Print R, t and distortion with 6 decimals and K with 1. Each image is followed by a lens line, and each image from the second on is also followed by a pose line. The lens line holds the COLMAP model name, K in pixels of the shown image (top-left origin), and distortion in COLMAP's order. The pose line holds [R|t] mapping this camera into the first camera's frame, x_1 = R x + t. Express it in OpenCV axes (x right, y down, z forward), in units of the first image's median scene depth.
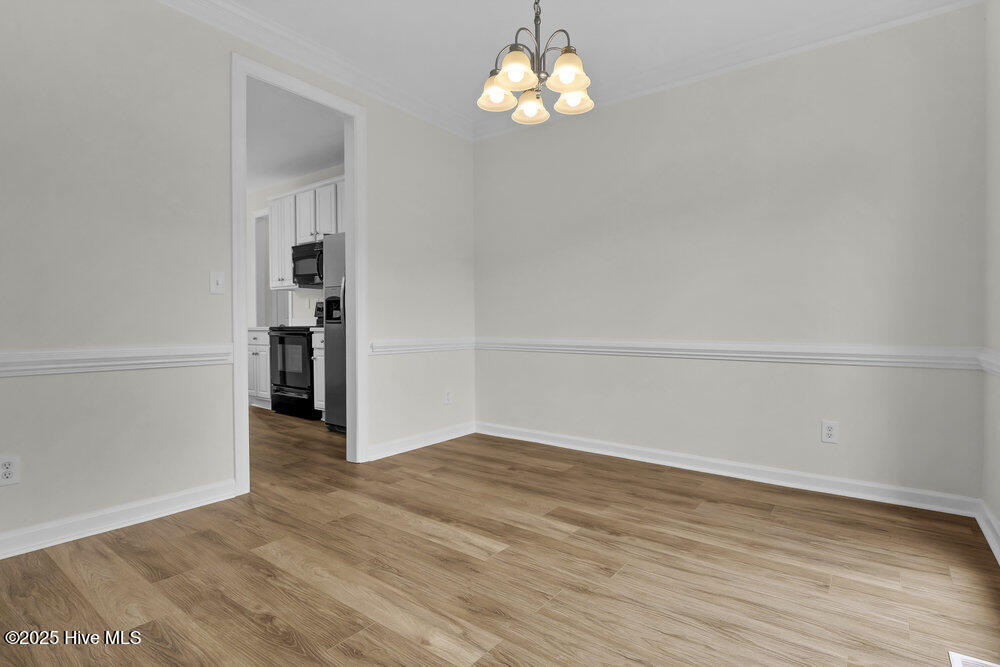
lens RADIAL K [[510.7, 0, 500.0], [0, 510.7, 333.5], [0, 0, 1]] dist [-0.022368, 0.000050]
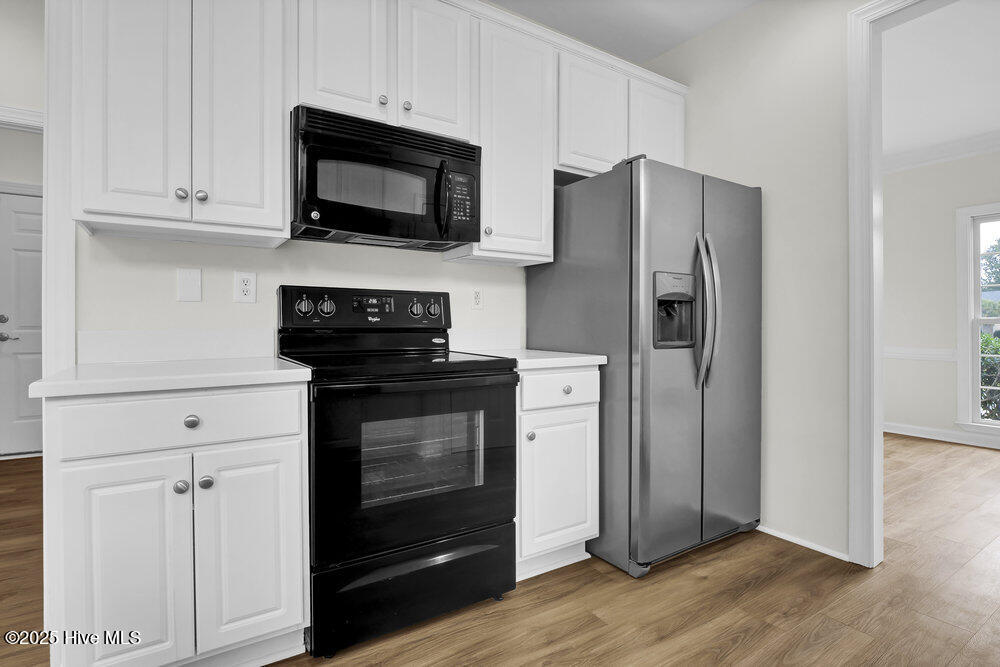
lens RADIAL K [[500.5, 0, 500.9], [0, 500.5, 329.3], [0, 0, 1]] dist [-0.011872, 0.000632]
pose [[0.341489, -0.002760, 0.939882, -0.656174], [0.024129, 0.999692, -0.005831, -0.029532], [-0.939576, 0.024669, 0.341450, 0.786890]]
